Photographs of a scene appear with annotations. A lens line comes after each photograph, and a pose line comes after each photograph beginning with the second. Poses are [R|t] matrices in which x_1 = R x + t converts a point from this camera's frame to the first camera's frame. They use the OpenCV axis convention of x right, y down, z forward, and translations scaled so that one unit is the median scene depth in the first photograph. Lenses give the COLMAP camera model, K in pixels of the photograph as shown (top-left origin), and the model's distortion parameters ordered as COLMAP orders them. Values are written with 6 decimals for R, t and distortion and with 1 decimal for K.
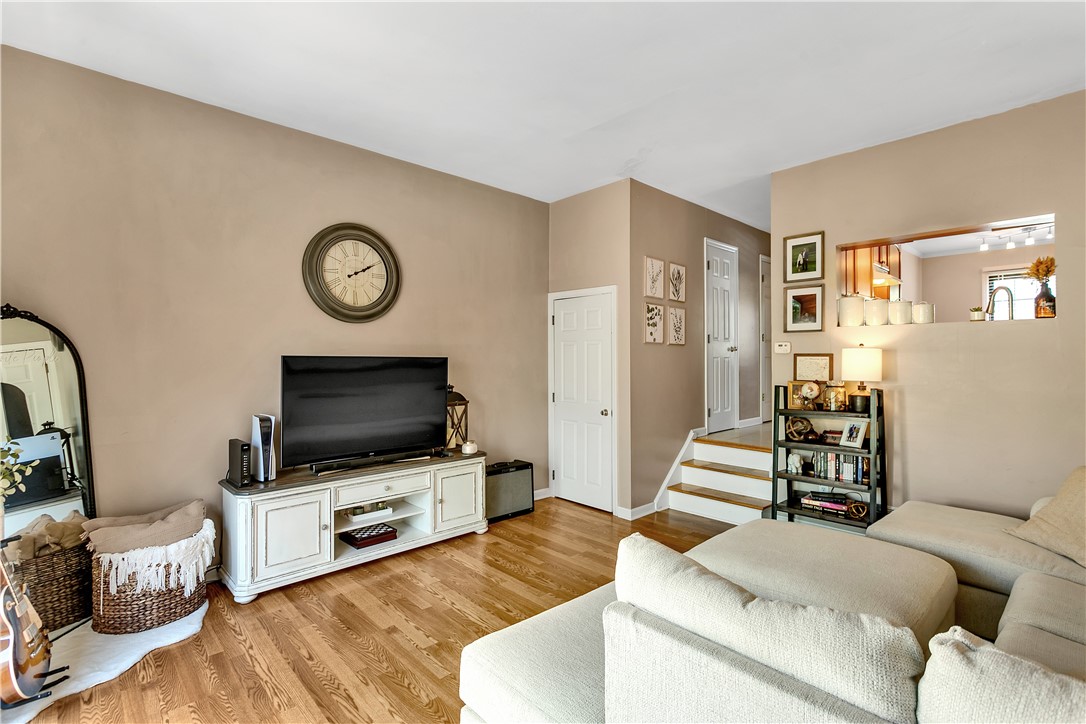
lens RADIAL K [[506.7, 0, 541.0], [0, 506.7, 359.0], [0, 0, 1]] dist [-0.000095, 0.000898]
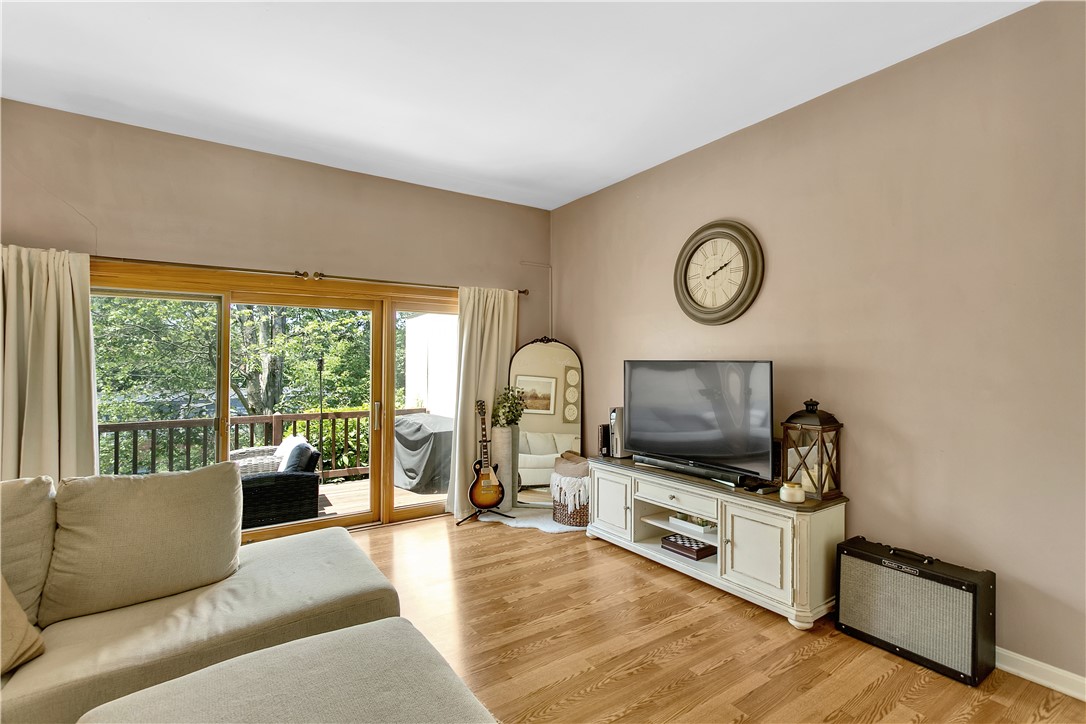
lens RADIAL K [[511.1, 0, 540.9], [0, 511.1, 360.8], [0, 0, 1]] dist [-0.000663, 0.000706]
pose [[-0.155321, -0.002333, -0.987861, 0.599698], [0.000361, 0.999997, -0.002418, -0.002177], [0.987864, -0.000732, -0.155320, 0.781804]]
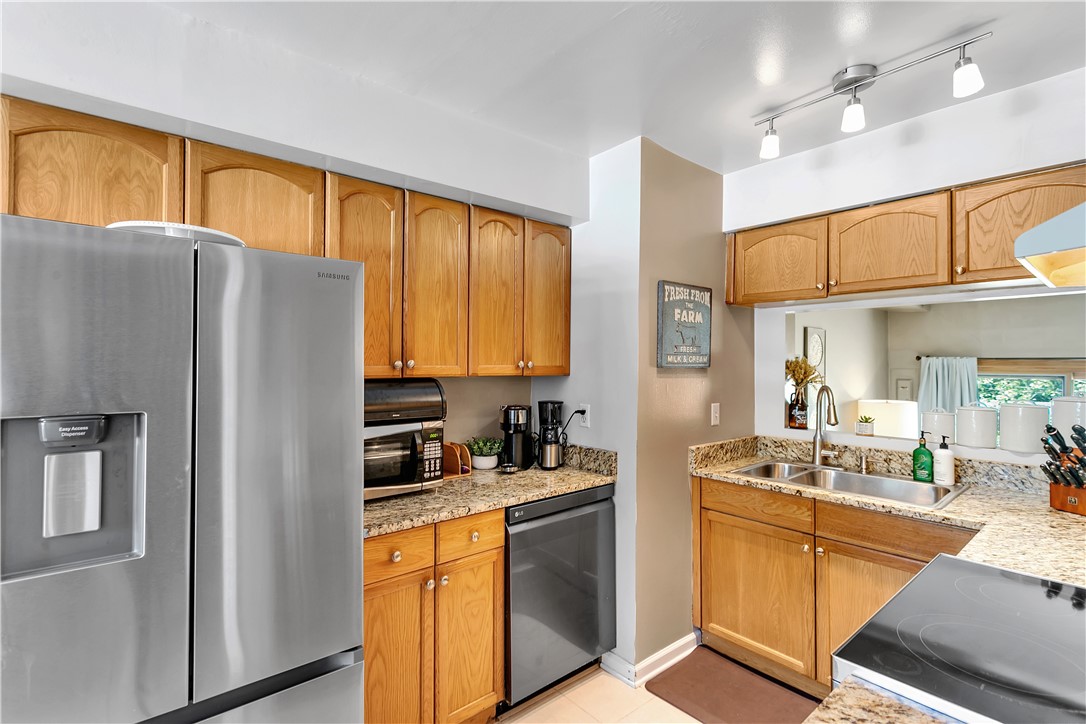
lens RADIAL K [[511.1, 0, 540.9], [0, 511.1, 360.8], [0, 0, 1]] dist [-0.000663, 0.000706]
pose [[-0.998487, -0.003037, 0.054906, 1.098354], [-0.003303, 0.999983, -0.004765, -0.150149], [-0.054890, -0.004939, -0.998480, 1.505567]]
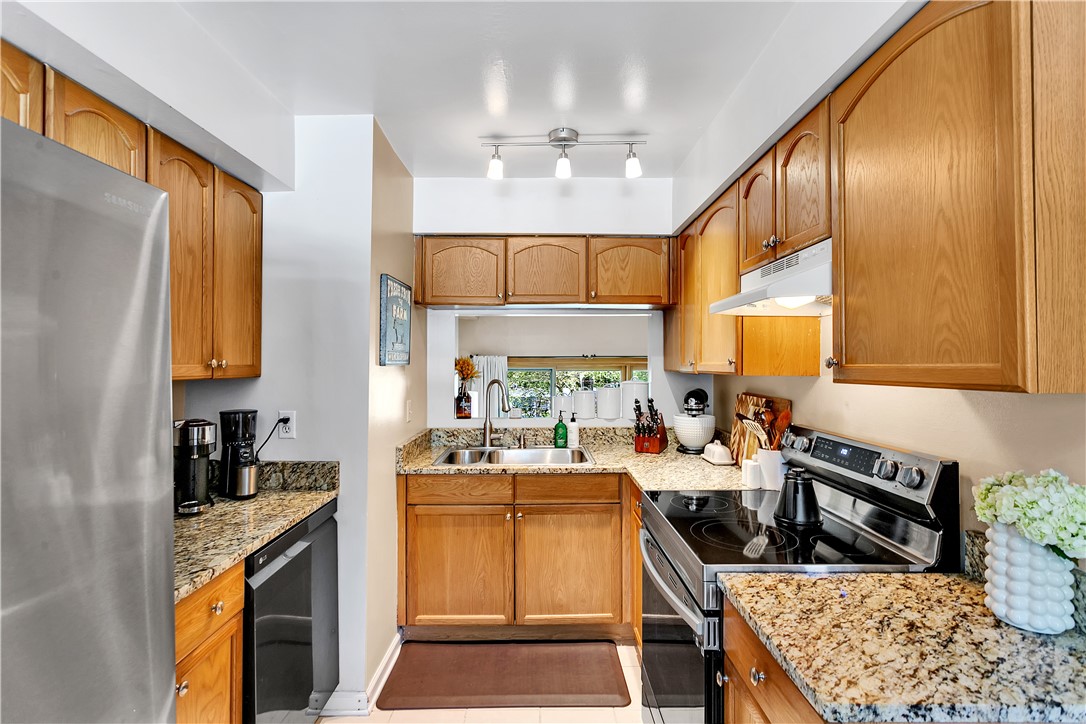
lens RADIAL K [[511.1, 0, 540.9], [0, 511.1, 360.8], [0, 0, 1]] dist [-0.000663, 0.000706]
pose [[-0.684829, 0.000864, -0.728703, 1.280403], [0.003521, 0.999992, -0.002124, -0.149043], [0.728695, -0.004021, -0.684827, 1.419417]]
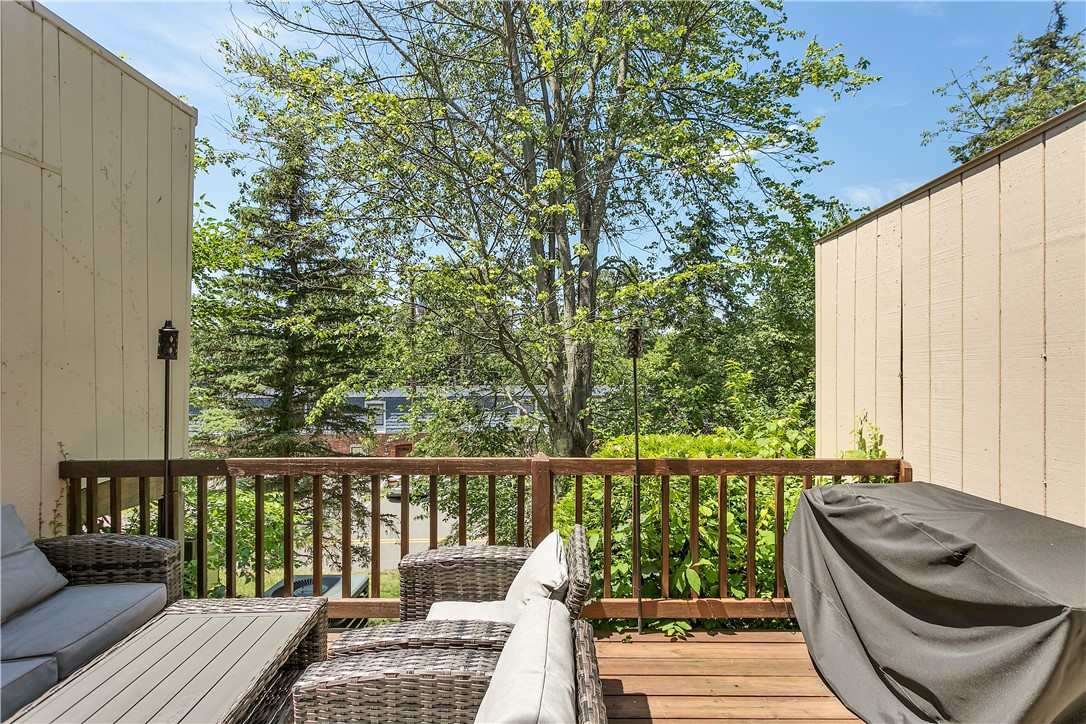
lens RADIAL K [[535.2, 0, 543.0], [0, 535.2, 362.0], [0, 0, 1]] dist [-0.001467, 0.000040]
pose [[-0.681221, 0.003779, -0.732068, -0.279325], [0.002613, 0.999993, 0.002731, 0.028917], [0.732073, -0.000052, -0.681226, 0.239949]]
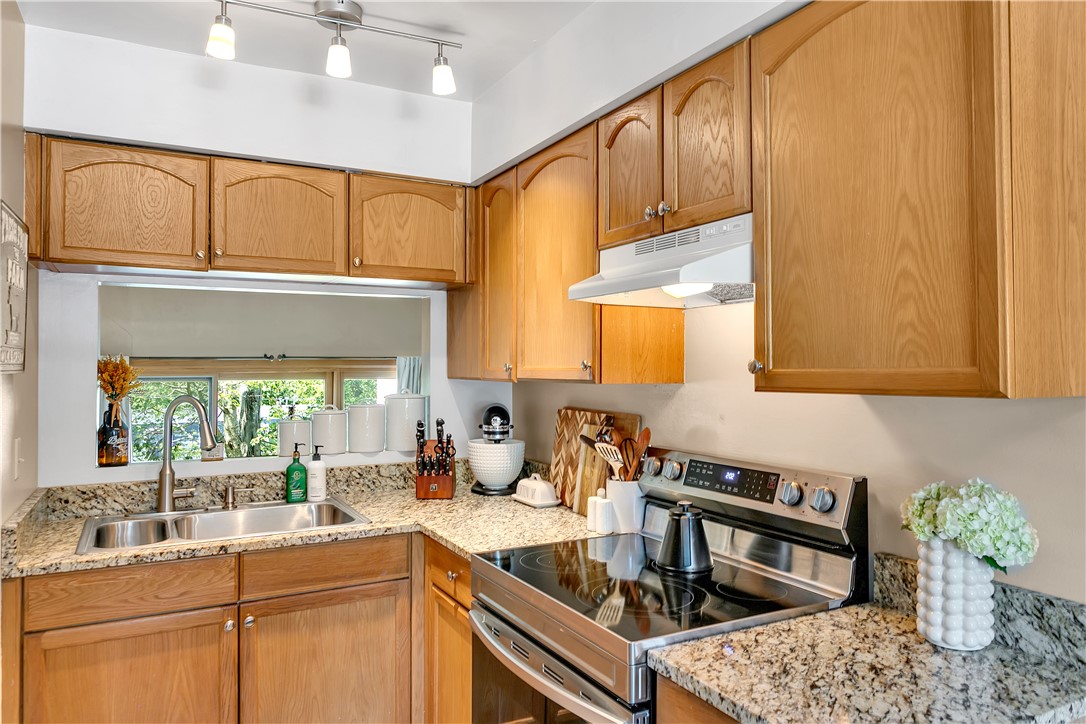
lens RADIAL K [[748.7, 0, 543.0], [0, 748.7, 362.0], [0, 0, 1]] dist [-0.002615, 0.002281]
pose [[-0.265452, -0.001434, -0.964123, 1.319031], [0.004161, 0.999988, -0.002633, -0.149772], [0.964115, -0.004711, -0.265443, 1.329060]]
